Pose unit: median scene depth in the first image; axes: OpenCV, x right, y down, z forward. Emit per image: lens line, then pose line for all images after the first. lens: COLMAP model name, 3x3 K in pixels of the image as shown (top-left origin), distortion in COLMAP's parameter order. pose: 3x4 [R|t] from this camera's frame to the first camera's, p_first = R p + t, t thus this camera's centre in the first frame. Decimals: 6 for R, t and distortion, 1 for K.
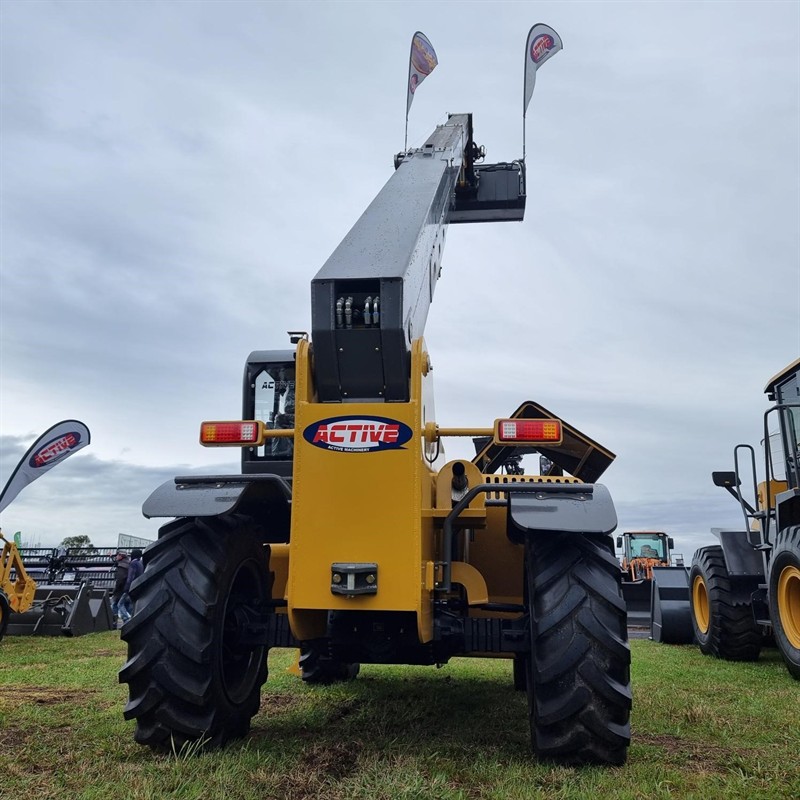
lens RADIAL K [[734.8, 0, 400.0], [0, 734.8, 400.0], [0, 0, 1]] dist [0.094935, -0.090168]
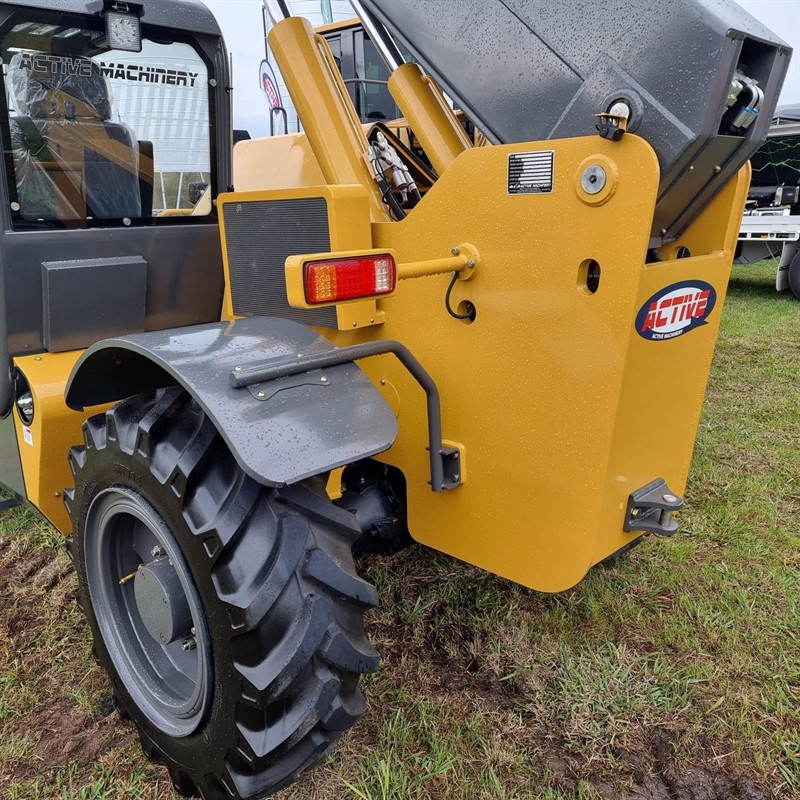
lens RADIAL K [[734.8, 0, 400.0], [0, 734.8, 400.0], [0, 0, 1]] dist [0.094935, -0.090168]
pose [[0.622098, -0.235719, 0.746613, -0.705677], [-0.174088, 0.888085, 0.425440, -0.117199], [-0.763340, -0.394642, 0.511439, 0.811940]]
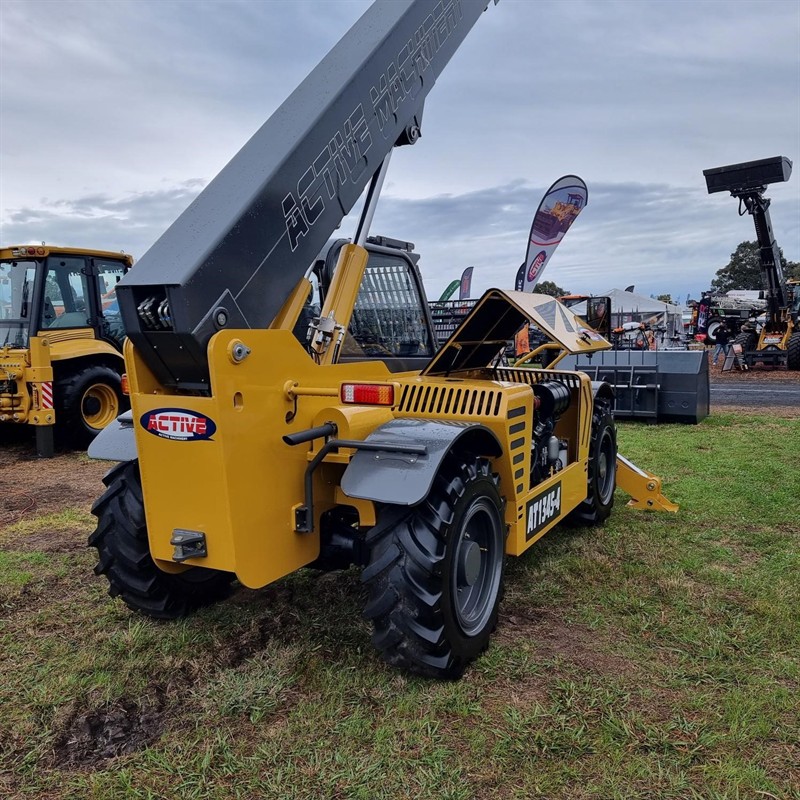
lens RADIAL K [[734.8, 0, 400.0], [0, 734.8, 400.0], [0, 0, 1]] dist [0.094935, -0.090168]
pose [[0.937460, 0.009313, -0.347968, 0.643426], [0.117001, 0.933052, 0.340183, -0.328215], [0.327840, -0.359621, 0.873610, 0.138644]]
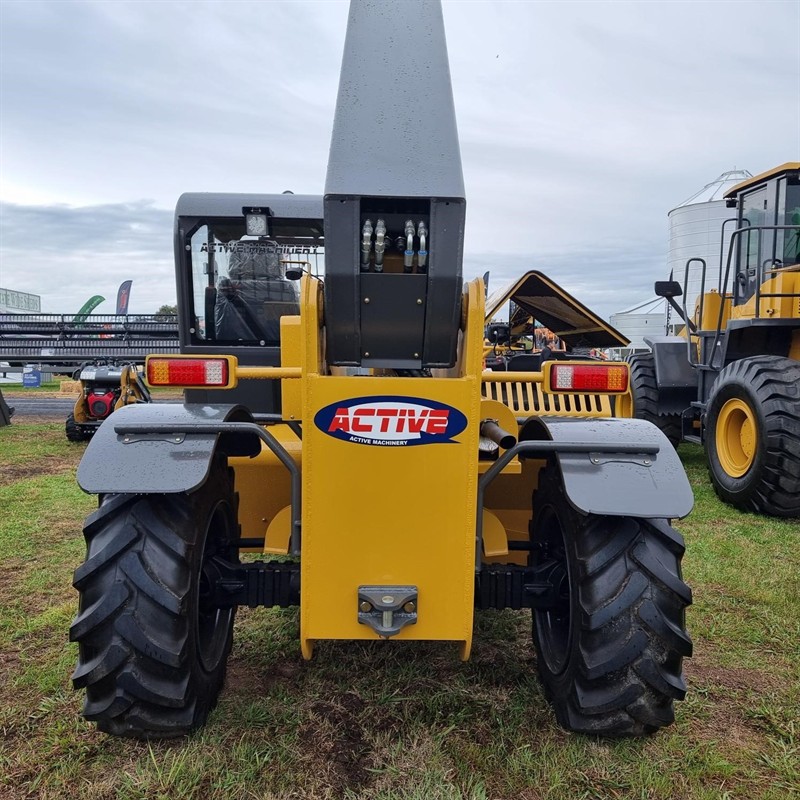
lens RADIAL K [[734.8, 0, 400.0], [0, 734.8, 400.0], [0, 0, 1]] dist [0.094935, -0.090168]
pose [[0.990203, -0.013180, 0.139009, -0.147504], [-0.033308, 0.944500, 0.326820, -0.207965], [-0.135601, -0.328248, 0.934808, 0.325097]]
